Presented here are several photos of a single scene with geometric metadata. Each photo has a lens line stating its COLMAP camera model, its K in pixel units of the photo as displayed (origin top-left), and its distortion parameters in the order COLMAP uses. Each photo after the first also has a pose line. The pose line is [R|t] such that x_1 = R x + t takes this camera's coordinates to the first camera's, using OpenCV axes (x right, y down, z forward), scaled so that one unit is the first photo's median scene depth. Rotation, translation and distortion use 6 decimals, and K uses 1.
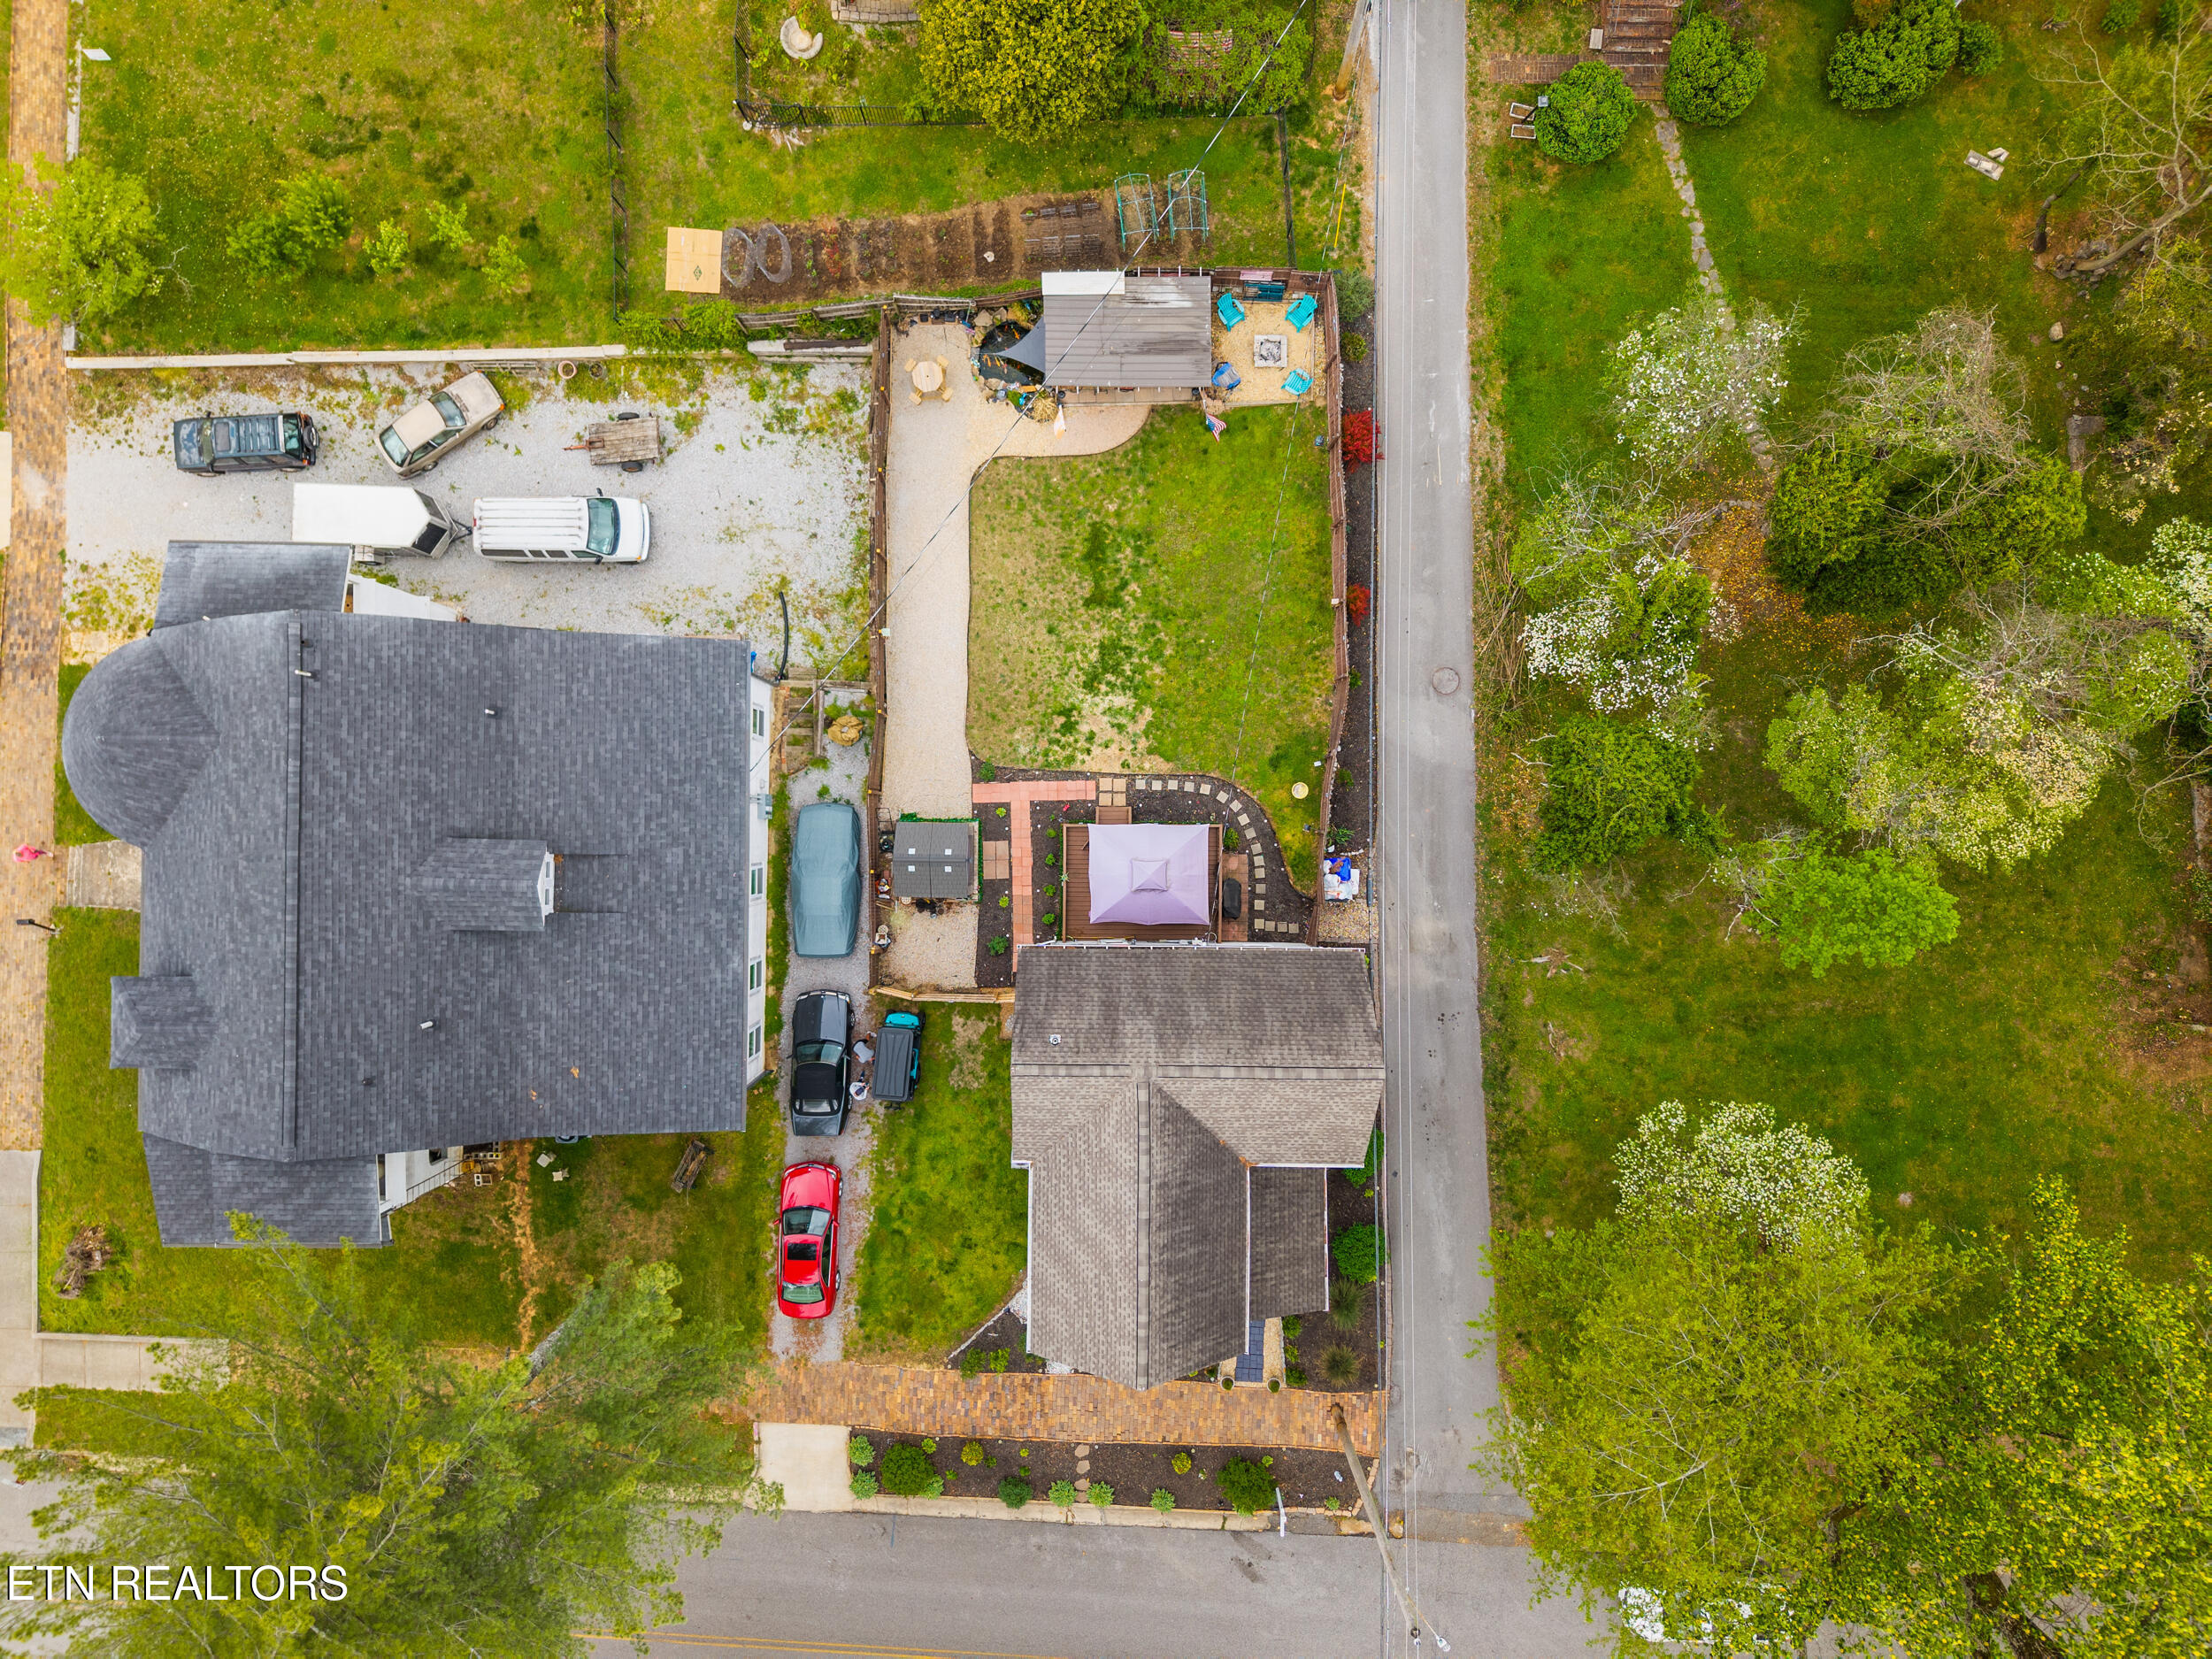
lens RADIAL K [[1478.3, 0, 1106.0], [0, 1478.3, 829.5], [0, 0, 1]] dist [0.049306, -0.063711]
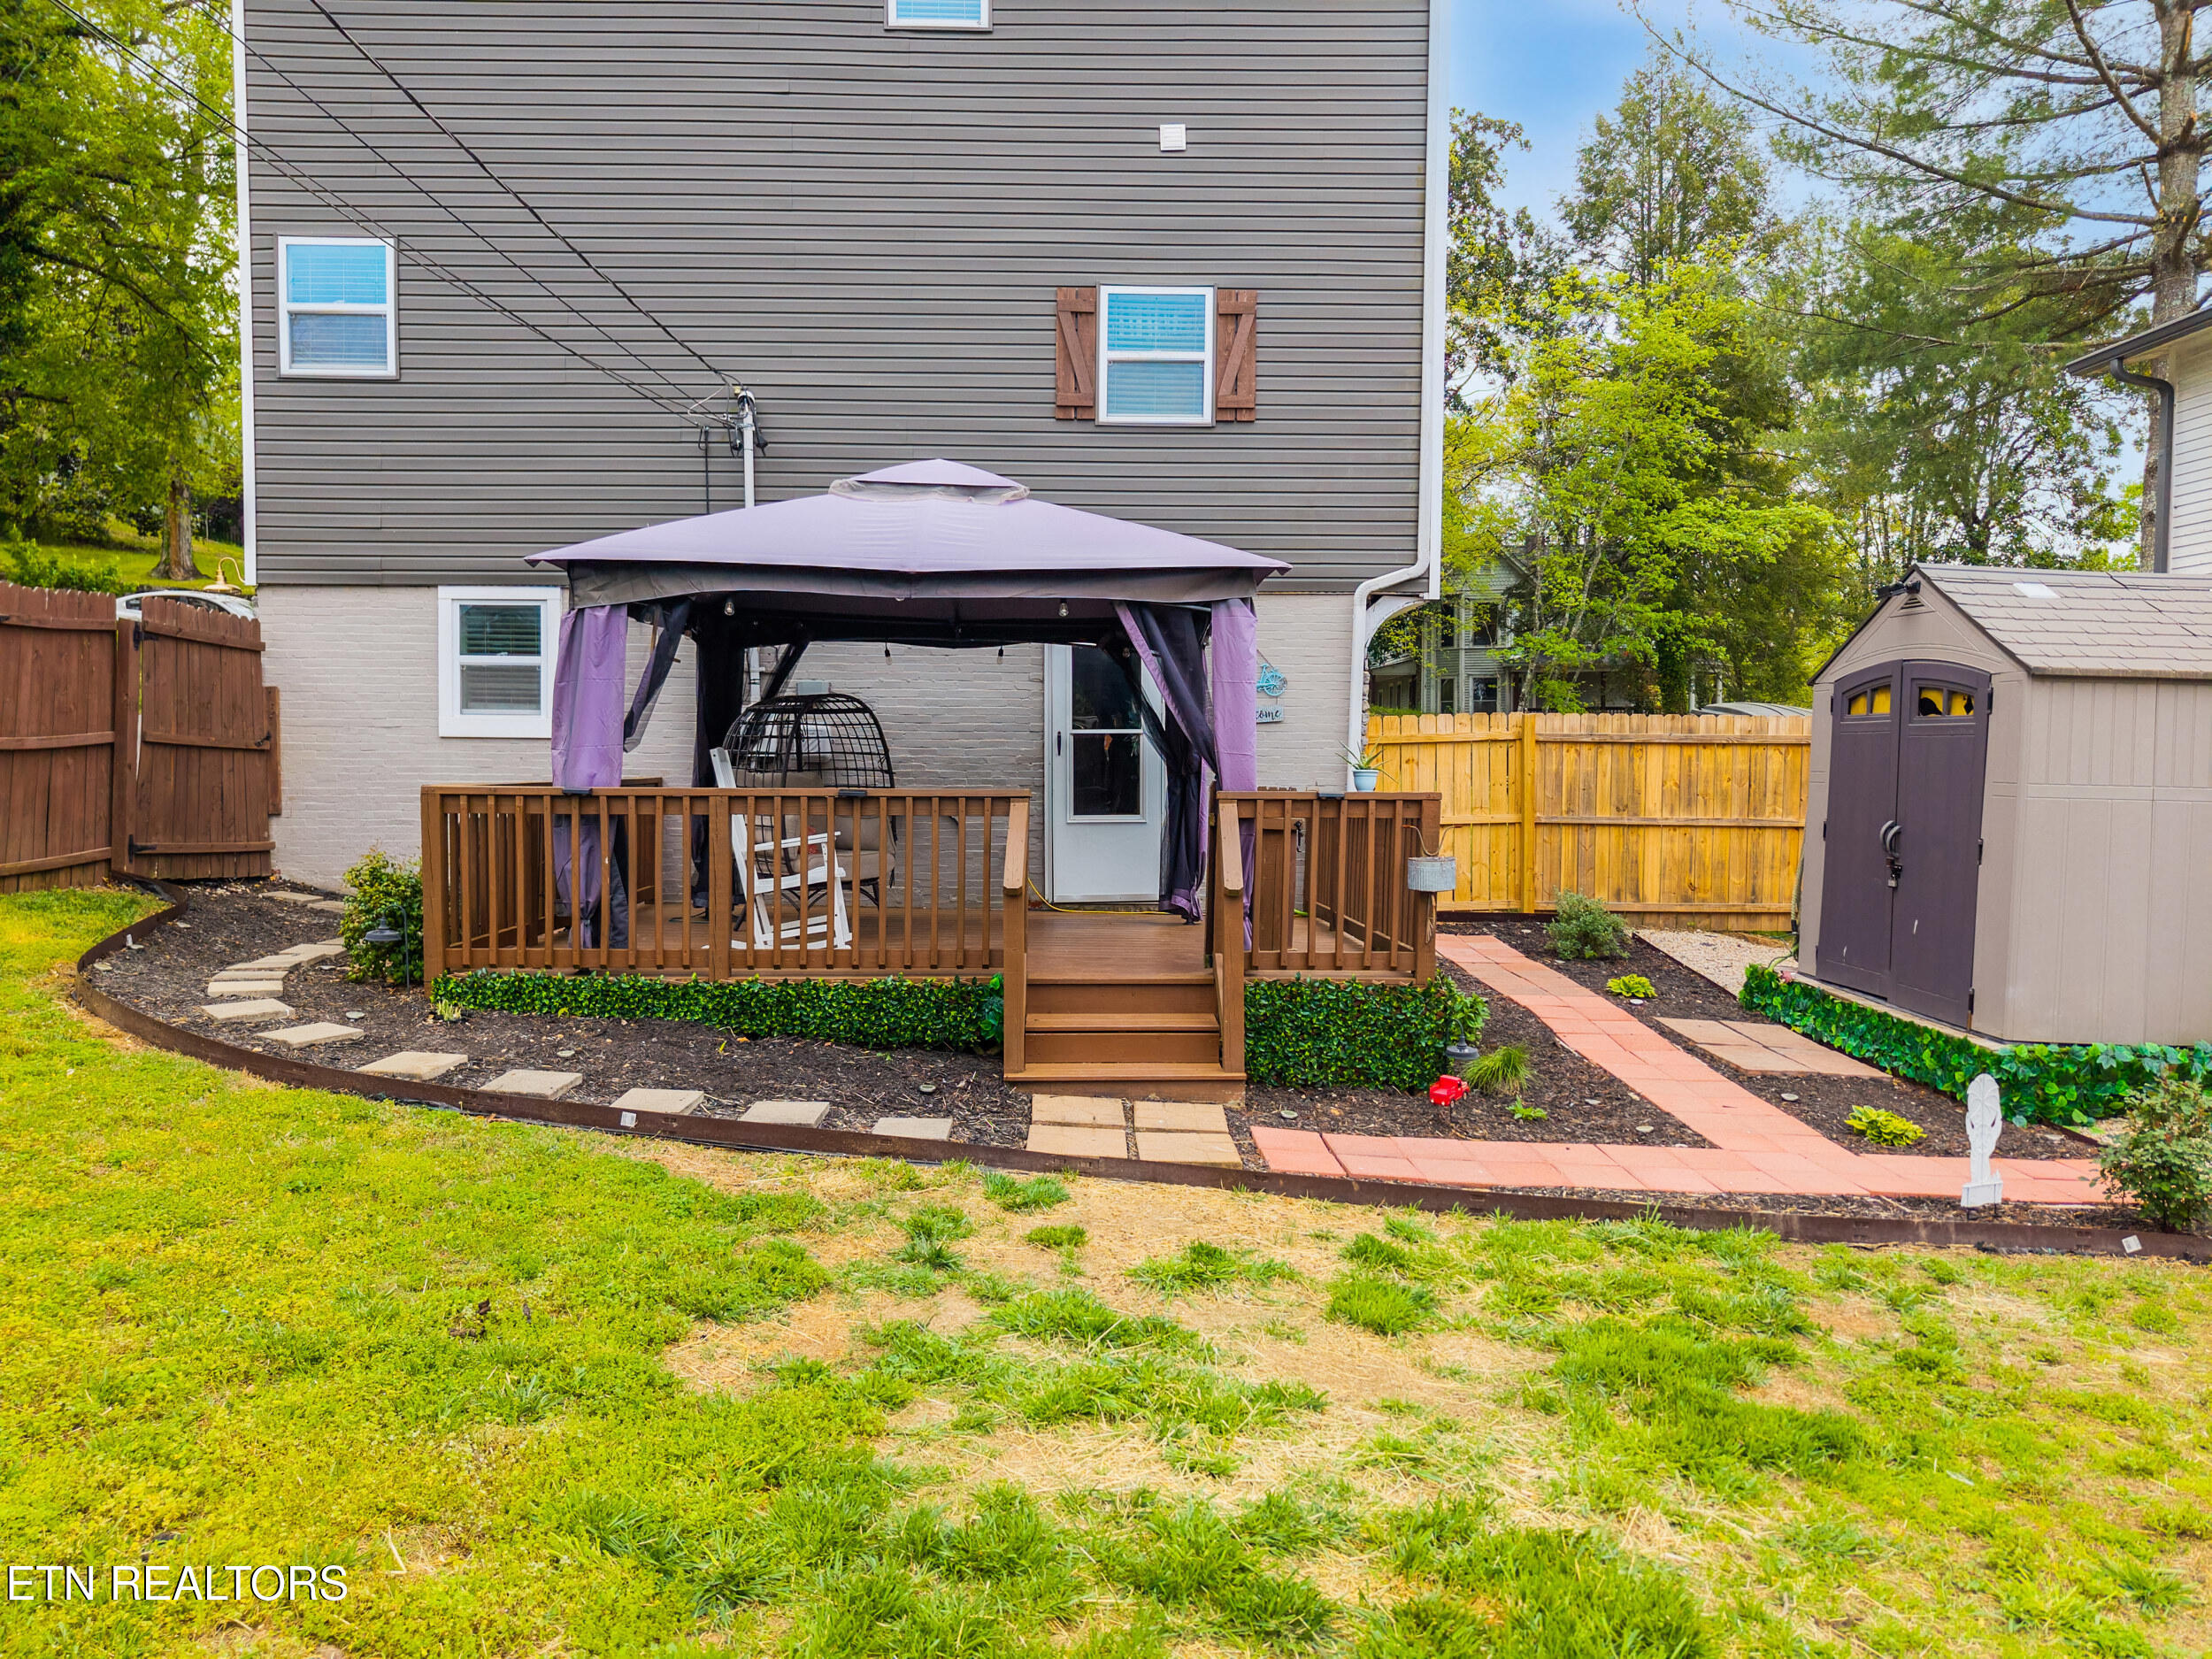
lens RADIAL K [[1478.3, 0, 1106.0], [0, 1478.3, 829.5], [0, 0, 1]] dist [0.049306, -0.063711]
pose [[-0.999387, -0.024881, -0.024626, 0.010715], [-0.023287, -0.052736, 0.998337, -0.156334], [-0.026139, 0.998298, 0.052125, 0.965885]]
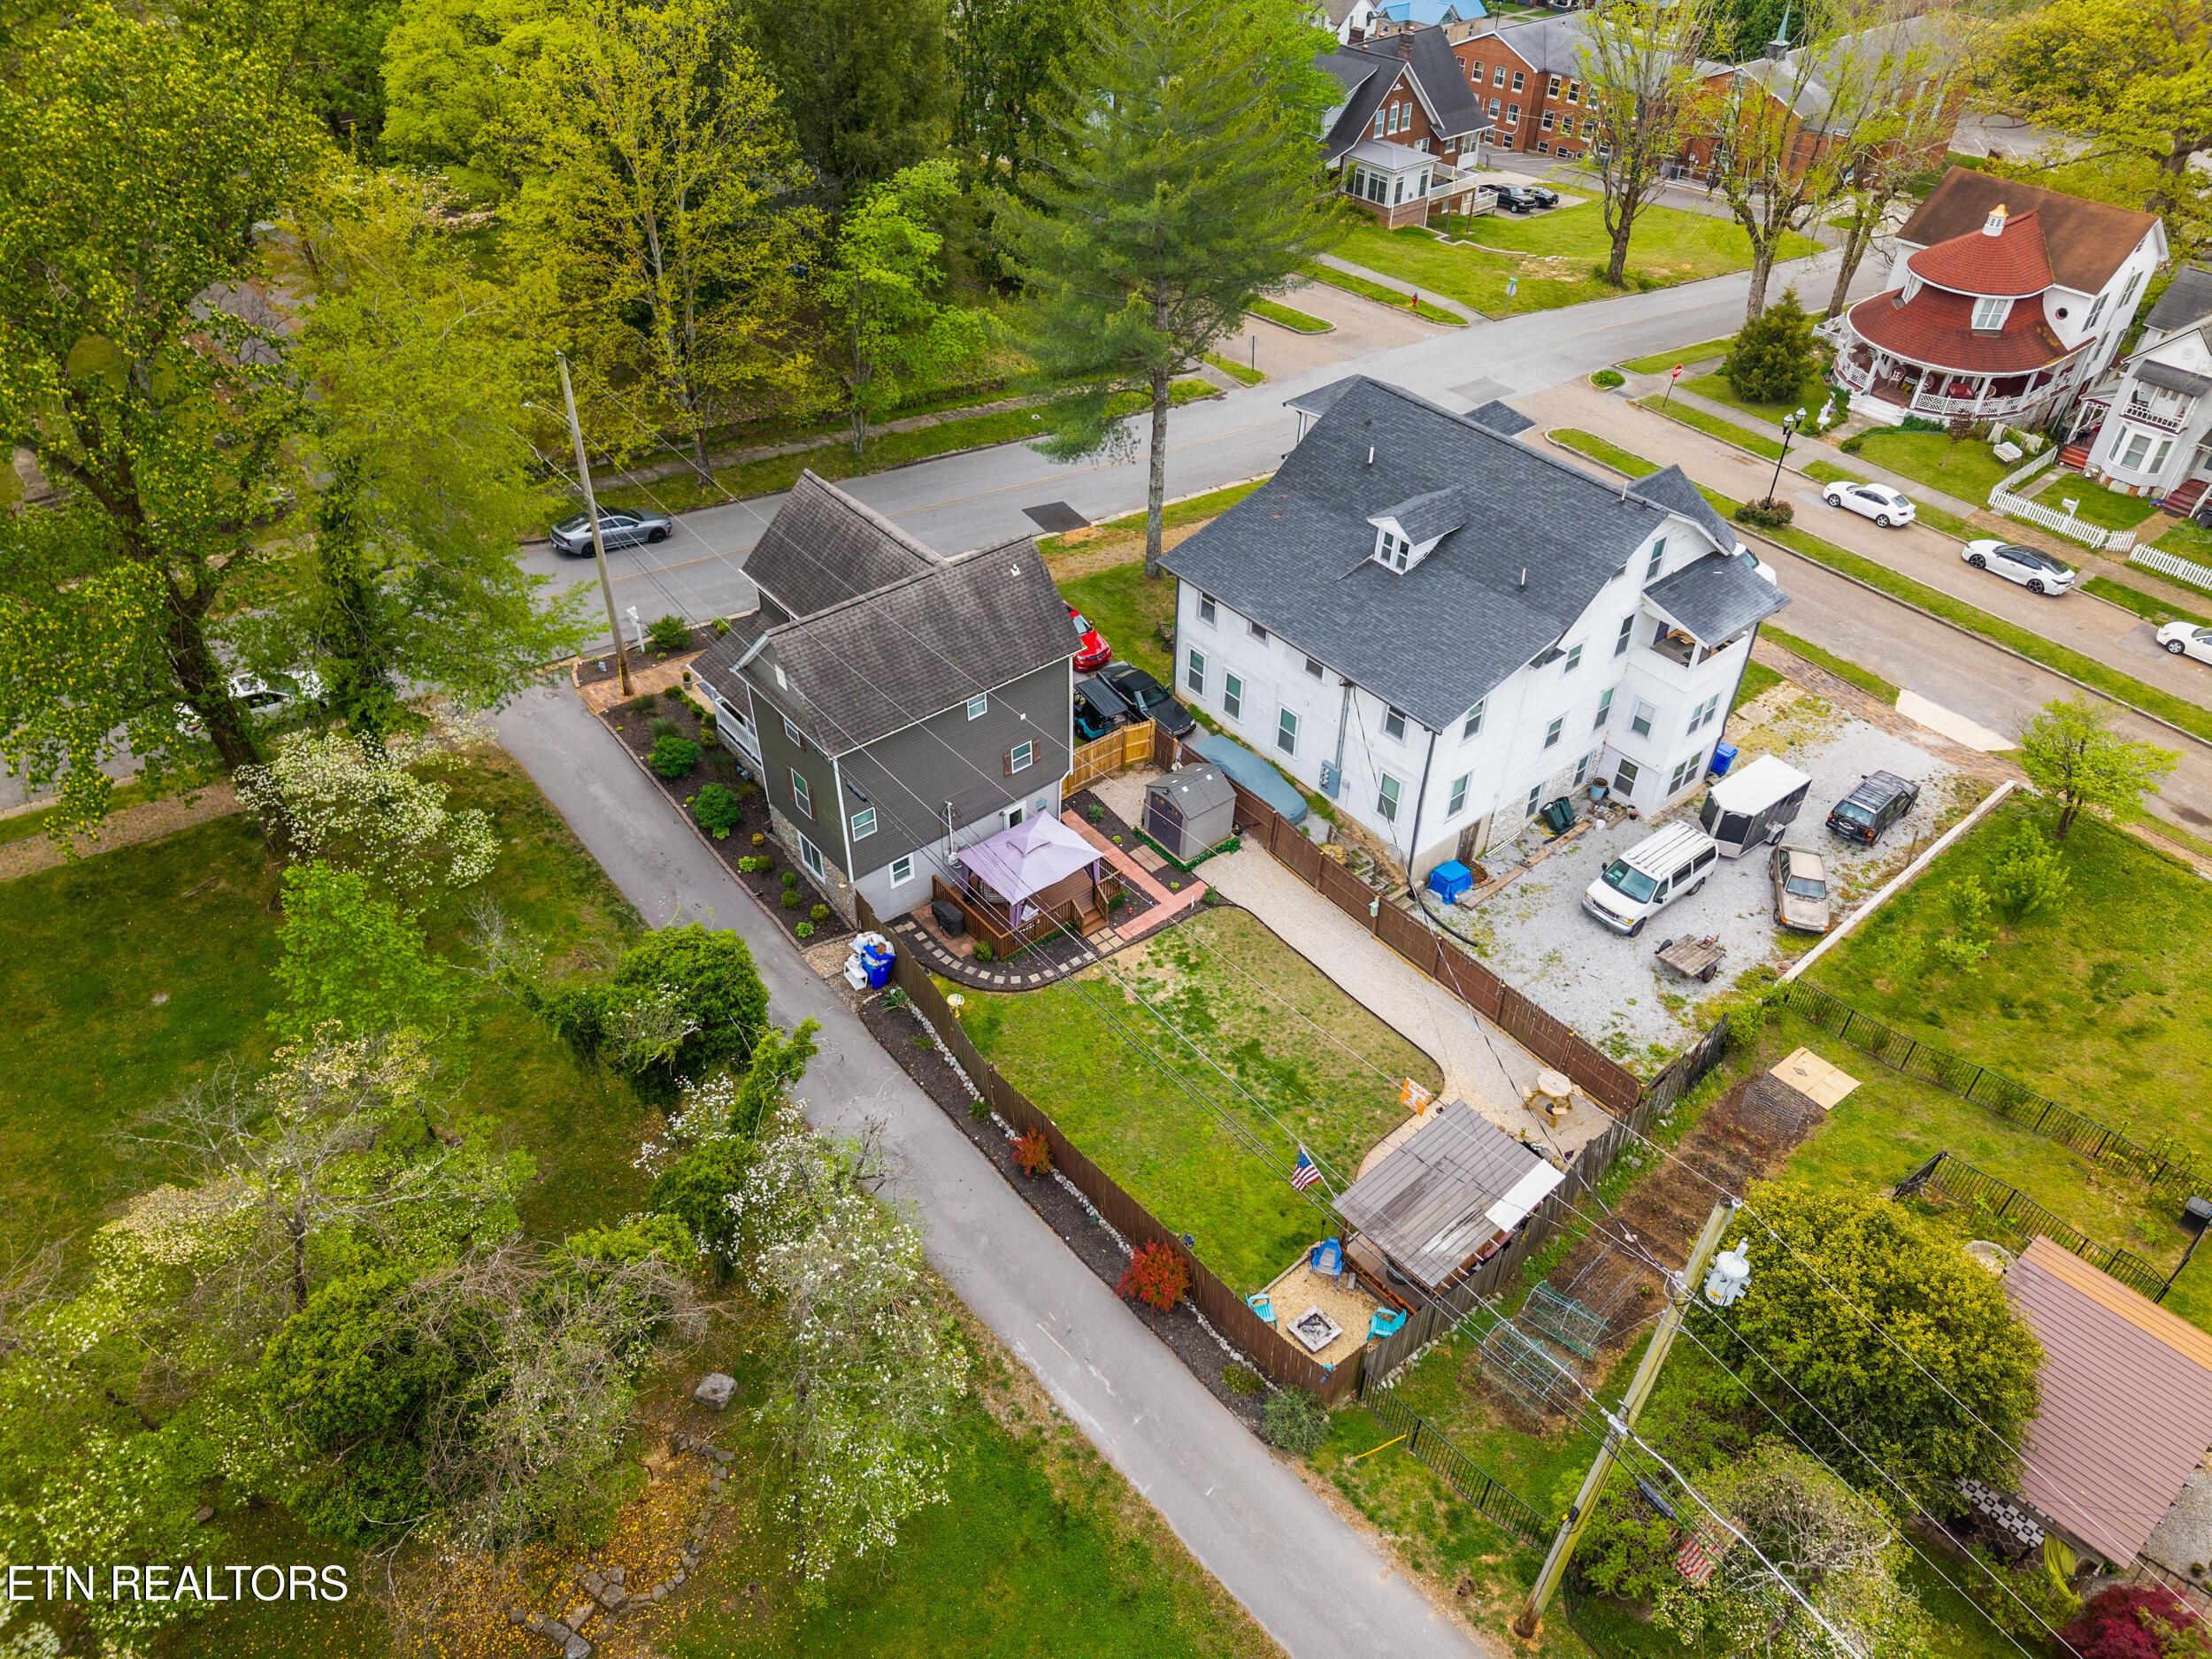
lens RADIAL K [[1478.3, 0, 1106.0], [0, 1478.3, 829.5], [0, 0, 1]] dist [0.049306, -0.063711]
pose [[-0.765062, 0.392162, -0.510773, 0.487328], [-0.643327, -0.500518, 0.579321, -0.568955], [-0.028463, 0.771810, 0.635215, 0.303741]]
